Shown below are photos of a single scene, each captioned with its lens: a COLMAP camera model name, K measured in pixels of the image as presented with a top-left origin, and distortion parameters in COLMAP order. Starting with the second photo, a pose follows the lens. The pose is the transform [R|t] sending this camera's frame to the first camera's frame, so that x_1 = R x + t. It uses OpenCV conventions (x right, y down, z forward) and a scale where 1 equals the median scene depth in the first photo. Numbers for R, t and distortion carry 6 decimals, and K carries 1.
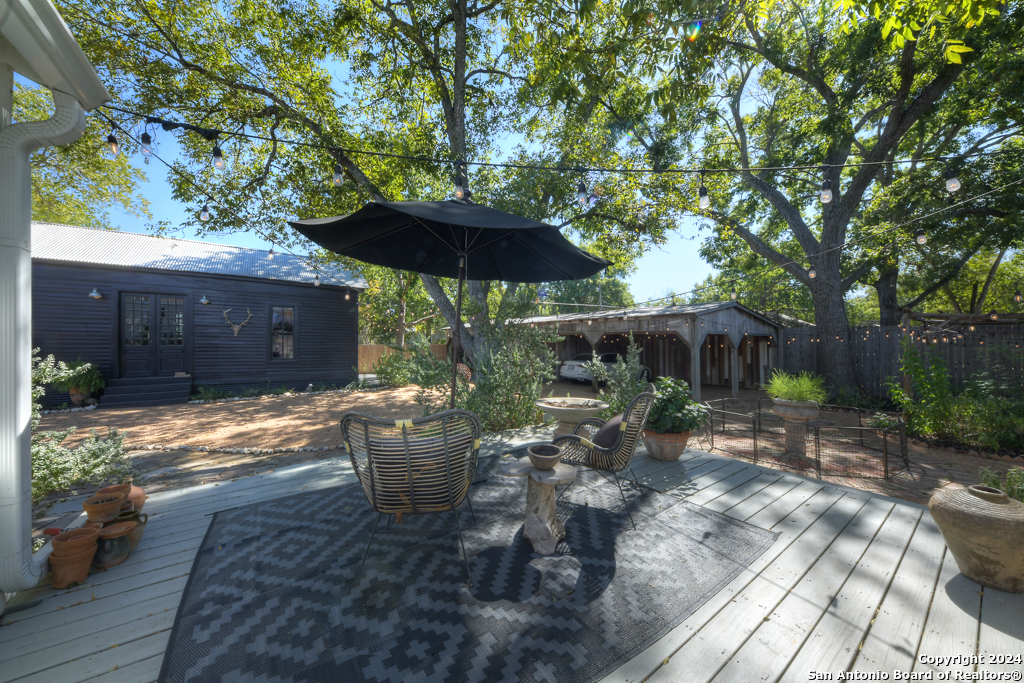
lens RADIAL K [[357.3, 0, 515.0], [0, 357.3, 346.4], [0, 0, 1]] dist [-0.000651, -0.000741]
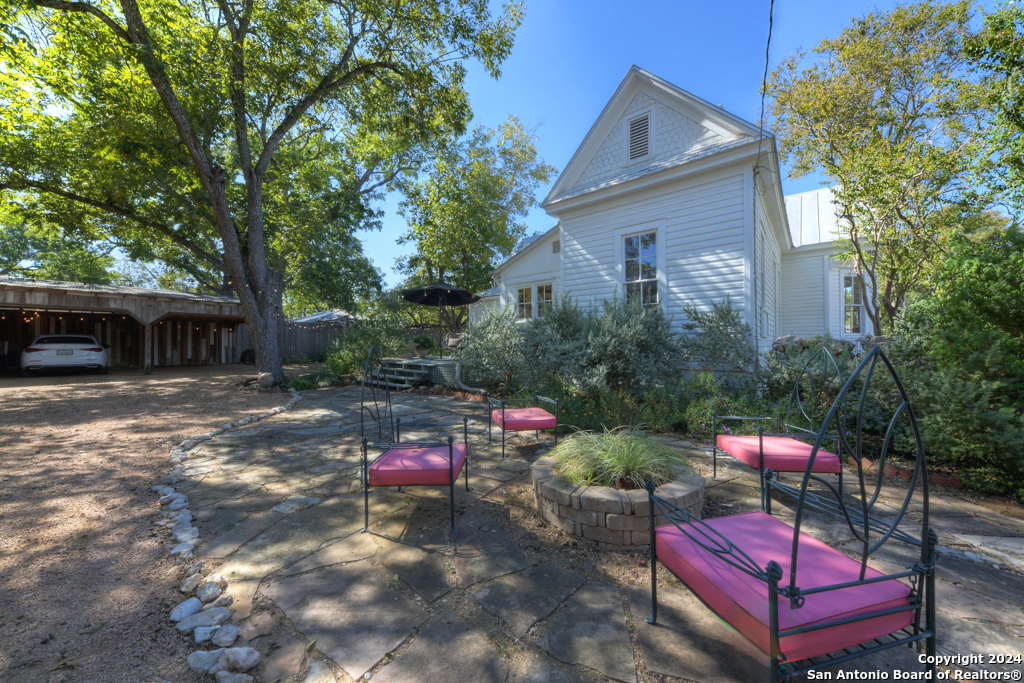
lens RADIAL K [[357.3, 0, 508.8], [0, 357.3, 346.6], [0, 0, 1]] dist [-0.000651, -0.000741]
pose [[-0.237559, -0.007355, 0.971345, -1.114262], [-0.008886, 0.999946, 0.005399, 0.048903], [-0.971333, -0.007349, -0.237611, 0.361636]]
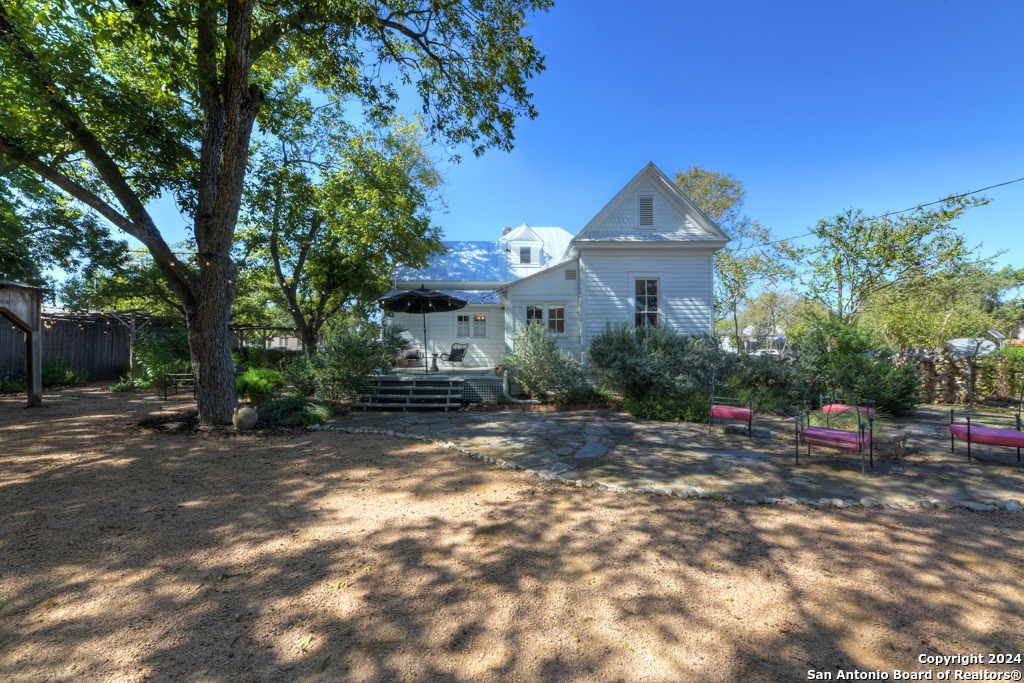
lens RADIAL K [[357.3, 0, 511.7], [0, 357.3, 348.5], [0, 0, 1]] dist [-0.000651, -0.000741]
pose [[-0.798368, -0.005732, 0.602143, -0.817959], [-0.008026, 0.999967, -0.001123, 0.028680], [-0.602117, -0.005729, -0.798388, 0.924242]]
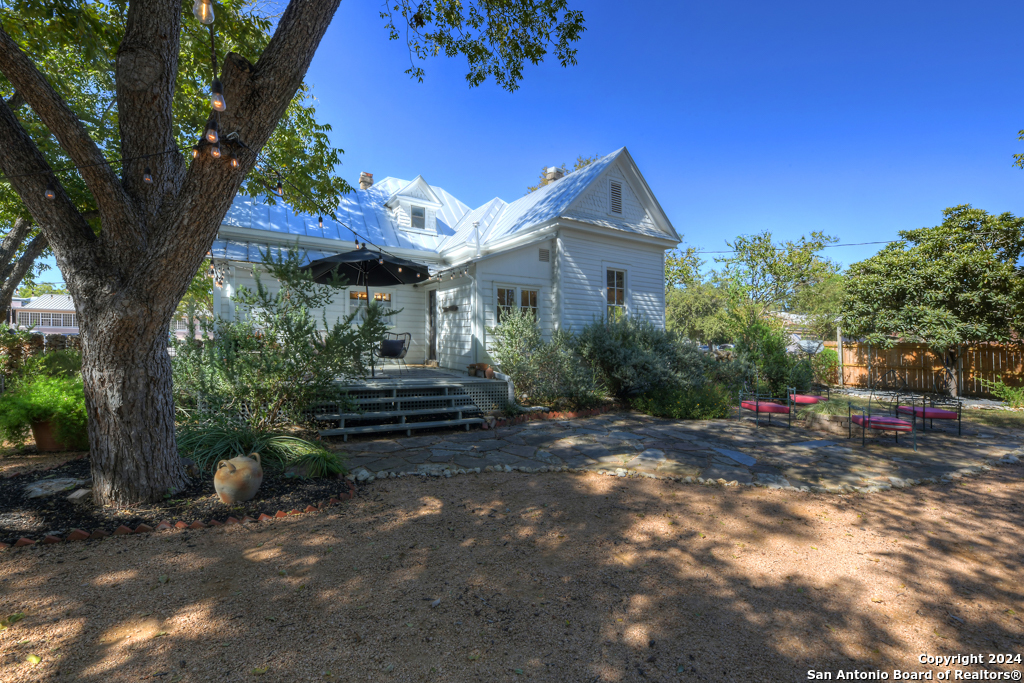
lens RADIAL K [[434.4, 0, 519.7], [0, 434.4, 331.2], [0, 0, 1]] dist [0.008863, 0.000121]
pose [[-0.995576, -0.023991, 0.090849, -0.407321], [-0.026463, 0.999309, -0.026098, 0.027959], [-0.090160, -0.028387, -0.995523, 1.047076]]
